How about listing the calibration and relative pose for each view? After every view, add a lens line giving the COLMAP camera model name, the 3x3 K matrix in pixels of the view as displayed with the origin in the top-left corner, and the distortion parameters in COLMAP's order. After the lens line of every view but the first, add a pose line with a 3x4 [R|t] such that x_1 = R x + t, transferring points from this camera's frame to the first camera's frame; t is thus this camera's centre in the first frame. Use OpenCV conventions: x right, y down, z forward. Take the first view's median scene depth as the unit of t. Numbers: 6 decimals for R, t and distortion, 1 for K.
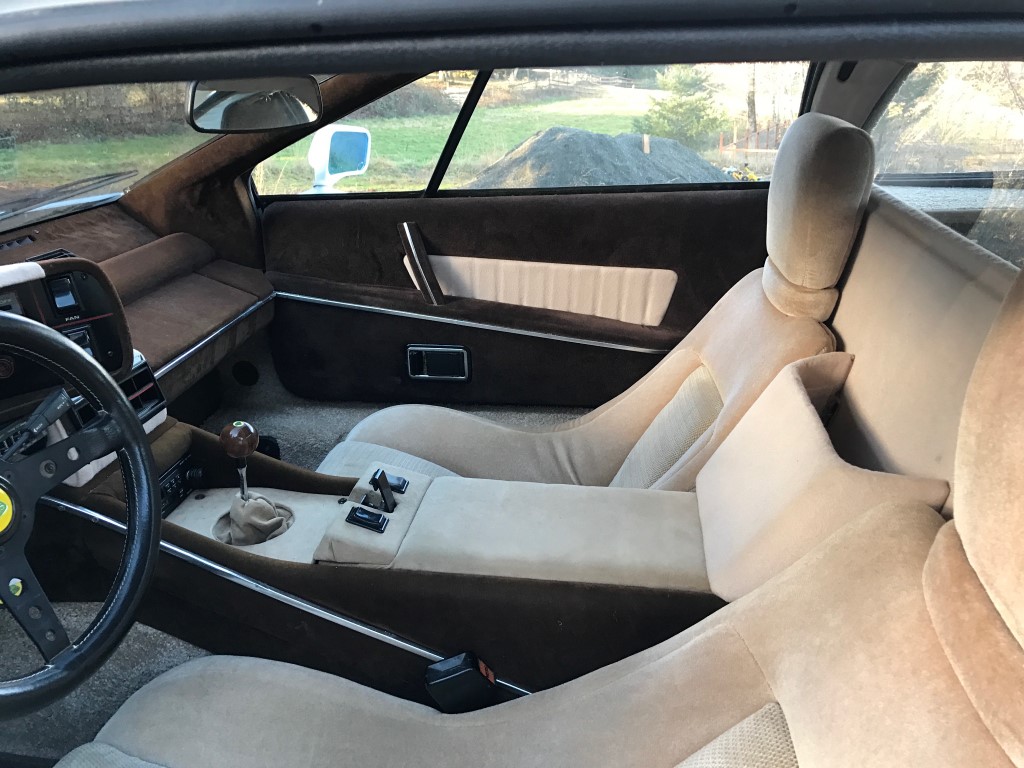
lens RADIAL K [[844.0, 0, 476.4], [0, 844.0, 381.9], [0, 0, 1]] dist [0.059302, -0.125066]
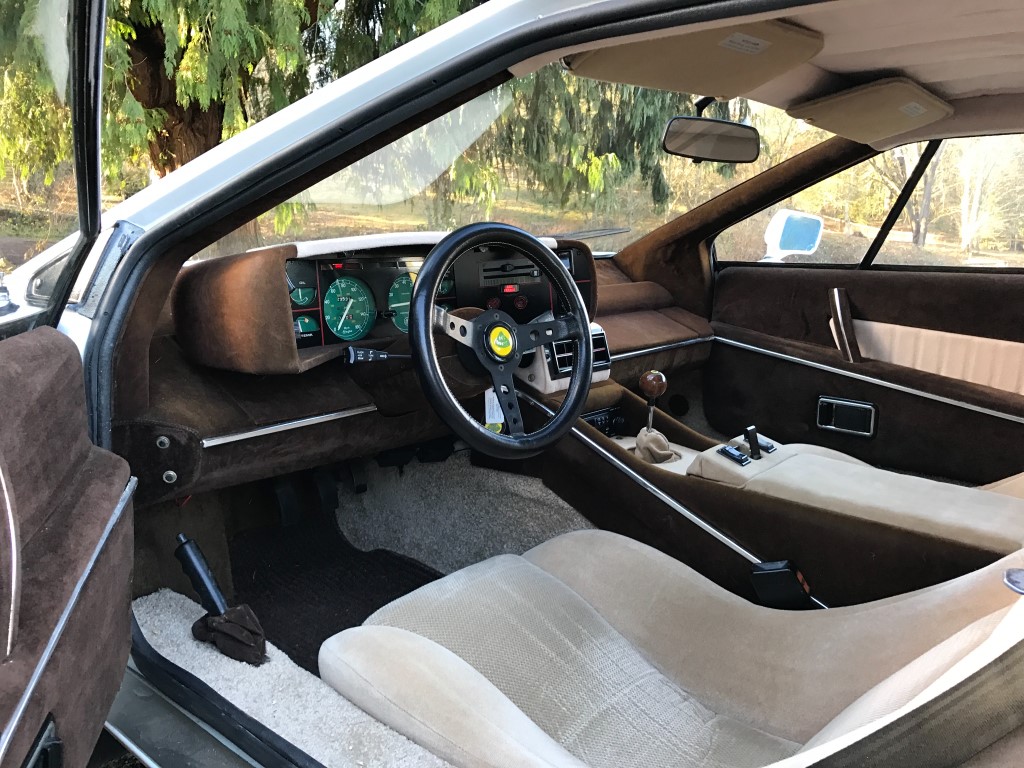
lens RADIAL K [[835.8, 0, 515.9], [0, 835.8, 380.4], [0, 0, 1]] dist [0.068985, -0.001274]
pose [[0.864614, 0.148070, -0.480123, 0.109901], [-0.227803, 0.967252, -0.111931, 0.161222], [0.447826, 0.206151, 0.870031, -0.176705]]
